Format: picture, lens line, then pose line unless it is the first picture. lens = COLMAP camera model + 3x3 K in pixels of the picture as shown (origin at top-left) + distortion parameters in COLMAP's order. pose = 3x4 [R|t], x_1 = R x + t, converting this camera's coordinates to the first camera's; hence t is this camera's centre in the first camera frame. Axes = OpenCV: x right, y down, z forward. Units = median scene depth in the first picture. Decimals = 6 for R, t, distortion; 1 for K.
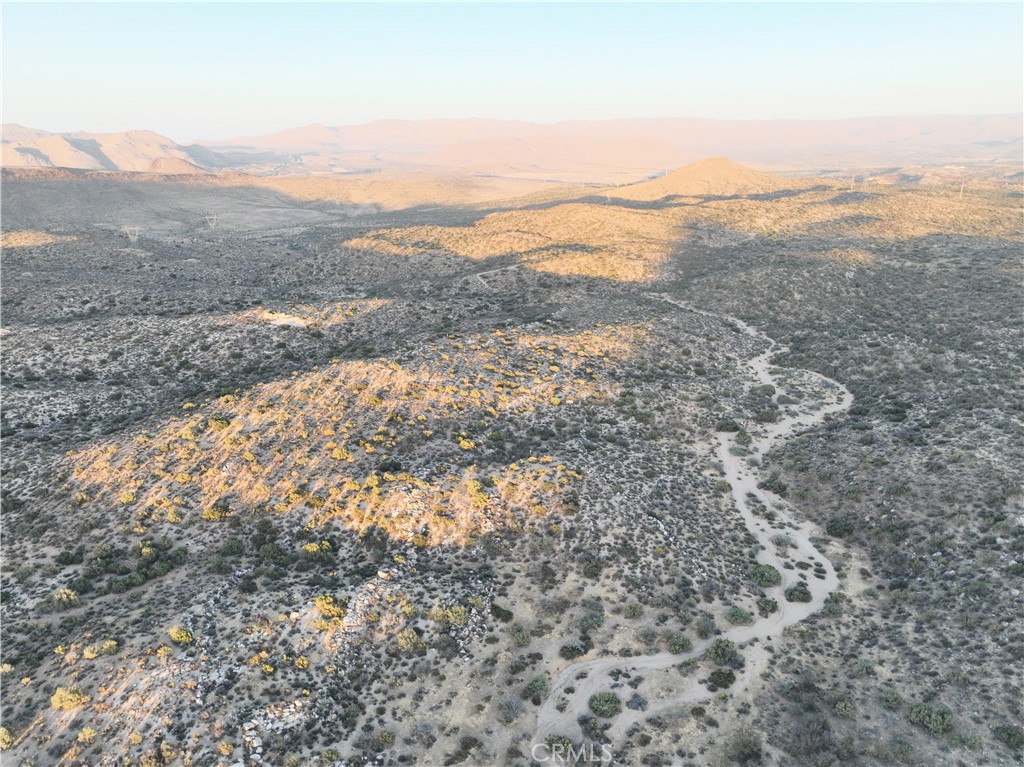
lens RADIAL K [[719.0, 0, 513.5], [0, 719.0, 386.6], [0, 0, 1]] dist [-0.002658, 0.019016]
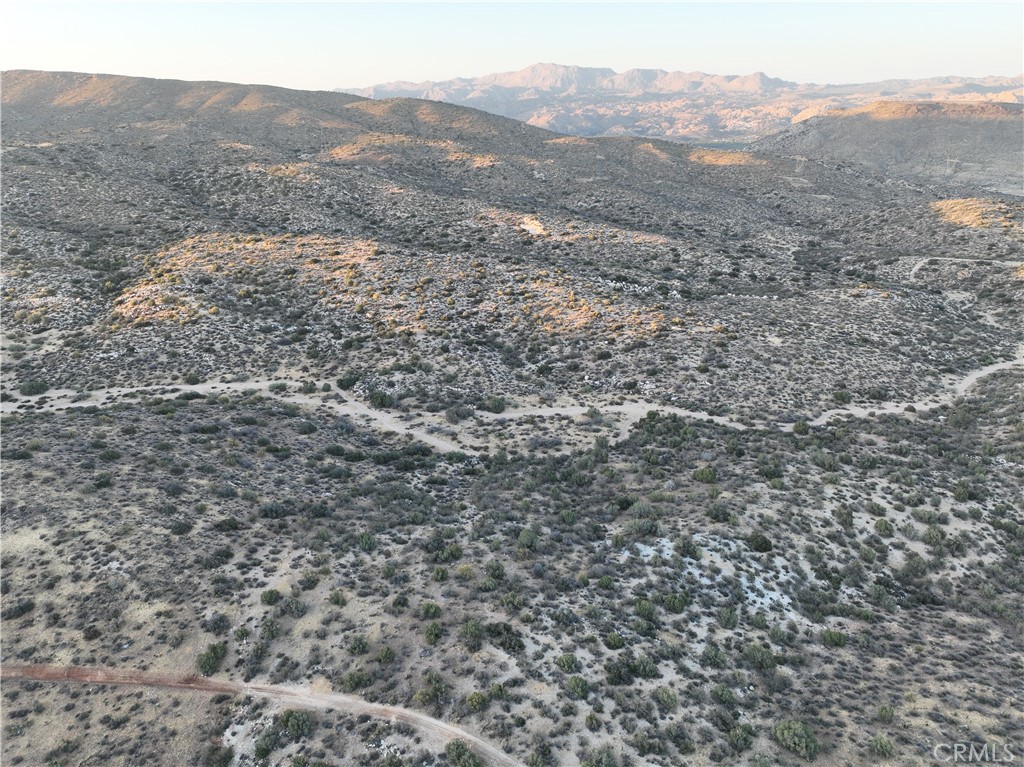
lens RADIAL K [[719.0, 0, 515.0], [0, 719.0, 386.4], [0, 0, 1]] dist [-0.002658, 0.019016]
pose [[0.263111, 0.375335, -0.888761, 1.073316], [-0.307019, 0.905903, 0.291684, -0.249687], [0.914610, 0.196121, 0.353588, 0.804979]]
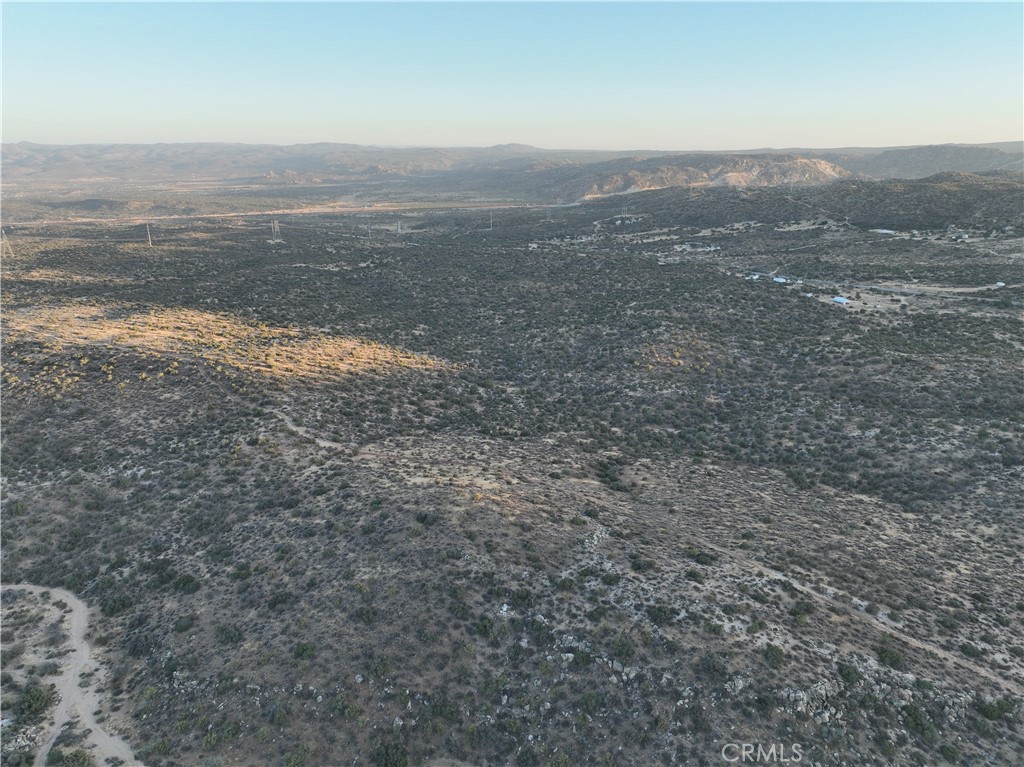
lens RADIAL K [[719.0, 0, 514.4], [0, 719.0, 387.4], [0, 0, 1]] dist [-0.002658, 0.019016]
pose [[0.115873, -0.296433, 0.947998, -0.090773], [0.332242, 0.911017, 0.244260, -0.202133], [-0.936050, 0.286662, 0.204050, 0.406212]]
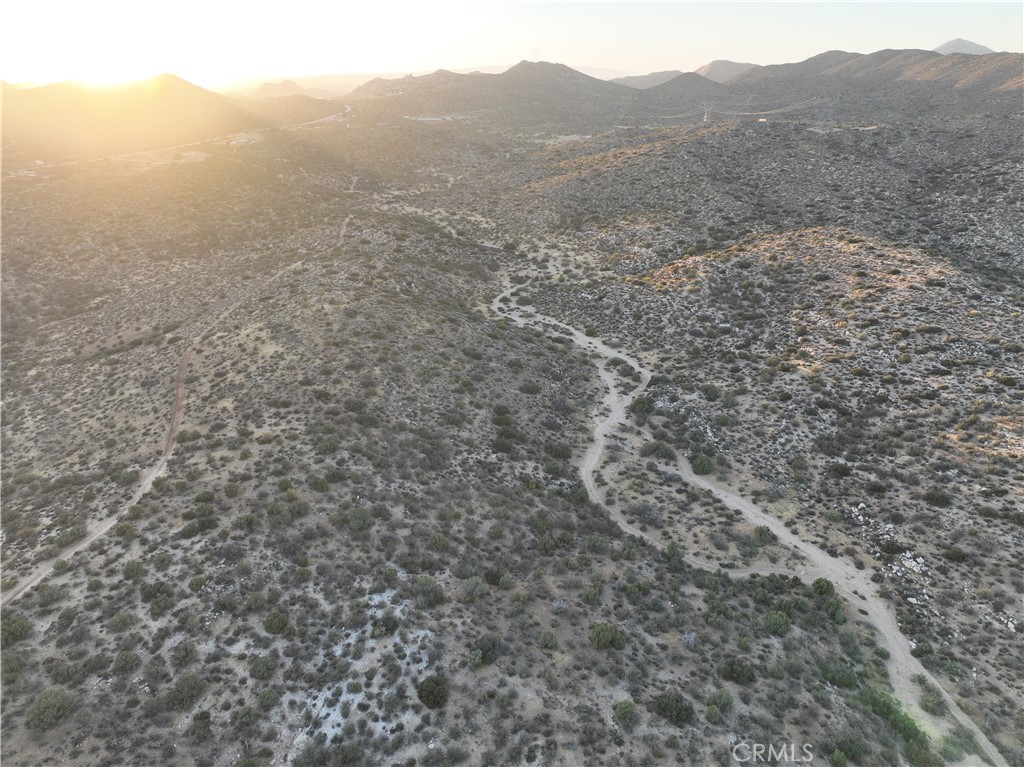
lens RADIAL K [[719.0, 0, 513.0], [0, 719.0, 386.0], [0, 0, 1]] dist [-0.002658, 0.019016]
pose [[-0.808899, 0.245726, -0.534137, 0.843260], [-0.171172, 0.770699, 0.613778, -0.416403], [0.562480, 0.587913, -0.581356, 1.304163]]
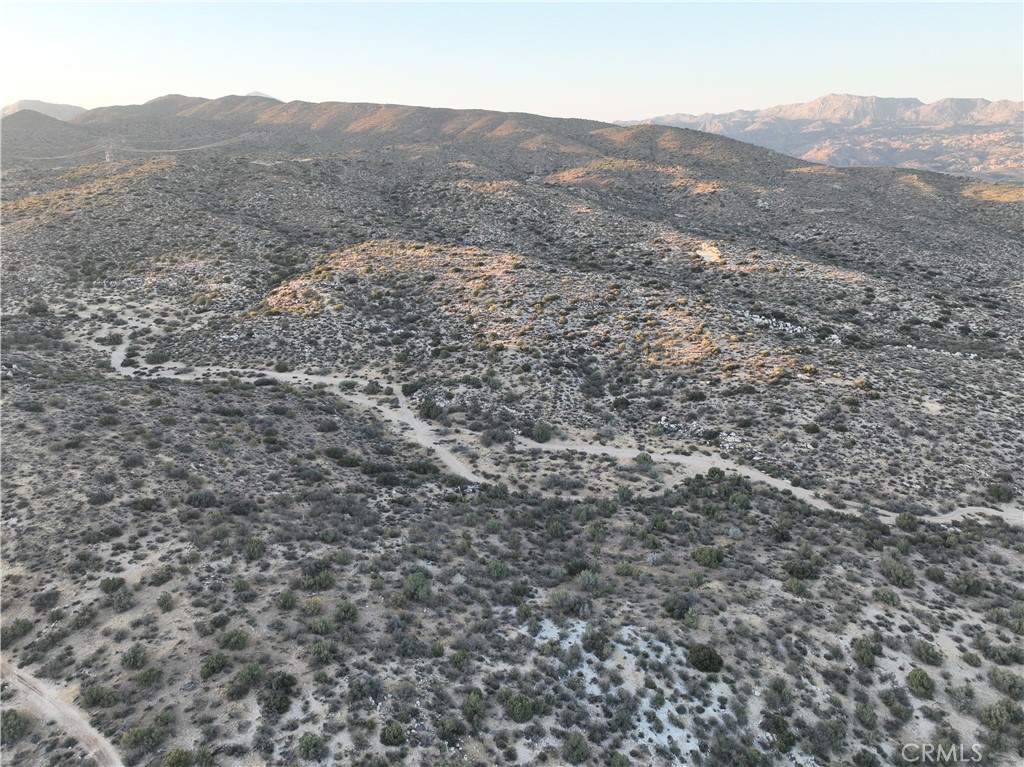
lens RADIAL K [[719.0, 0, 514.3], [0, 719.0, 387.2], [0, 0, 1]] dist [-0.002658, 0.019016]
pose [[-0.097735, 0.351103, -0.931222, 1.020473], [-0.316270, 0.876238, 0.363566, -0.283126], [0.943621, 0.330051, 0.025404, 1.009535]]
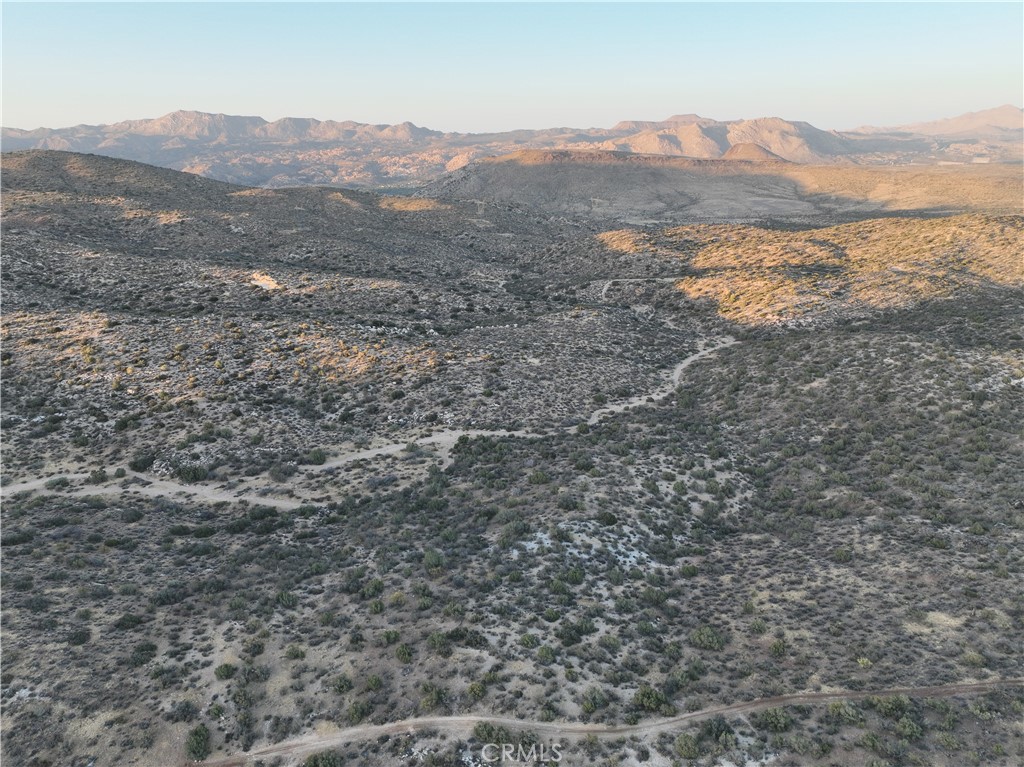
lens RADIAL K [[719.0, 0, 514.8], [0, 719.0, 384.3], [0, 0, 1]] dist [-0.002658, 0.019016]
pose [[0.653754, 0.252430, -0.713361, 1.073694], [-0.242647, 0.962869, 0.118348, -0.222454], [0.716748, 0.095725, 0.690731, 0.664718]]
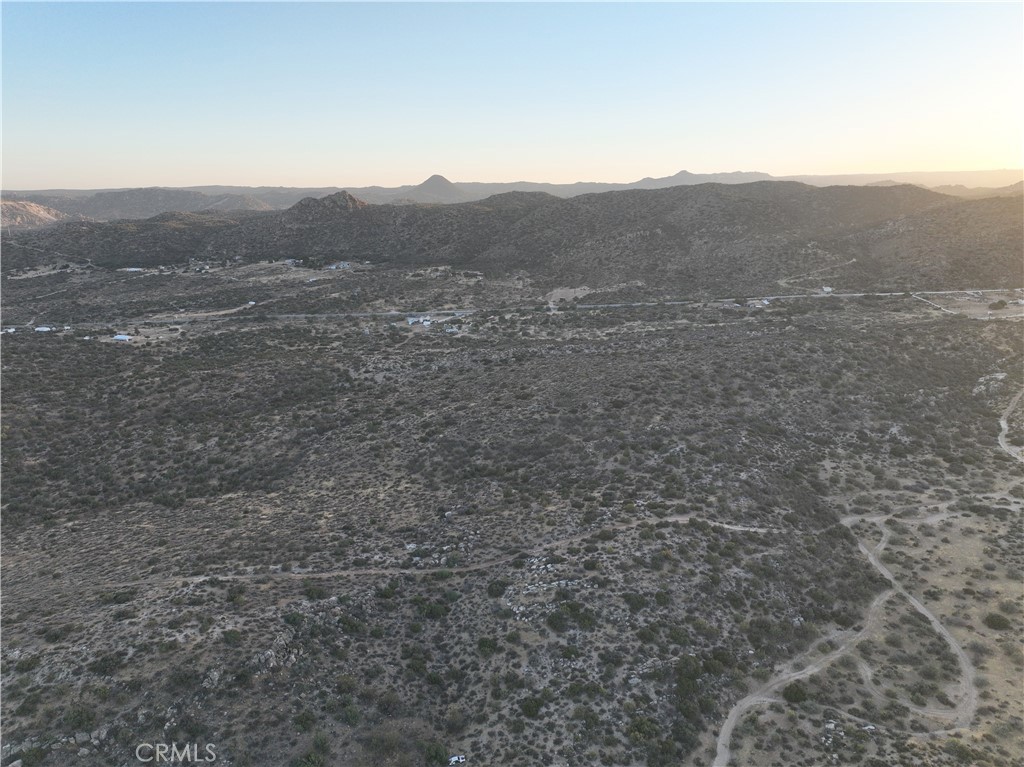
lens RADIAL K [[719.0, 0, 515.0], [0, 719.0, 383.4], [0, 0, 1]] dist [-0.002658, 0.019016]
pose [[-0.754550, -0.151465, 0.638524, -0.132468], [0.235090, 0.846034, 0.478497, -0.224275], [-0.612688, 0.511161, -0.602767, 0.495596]]
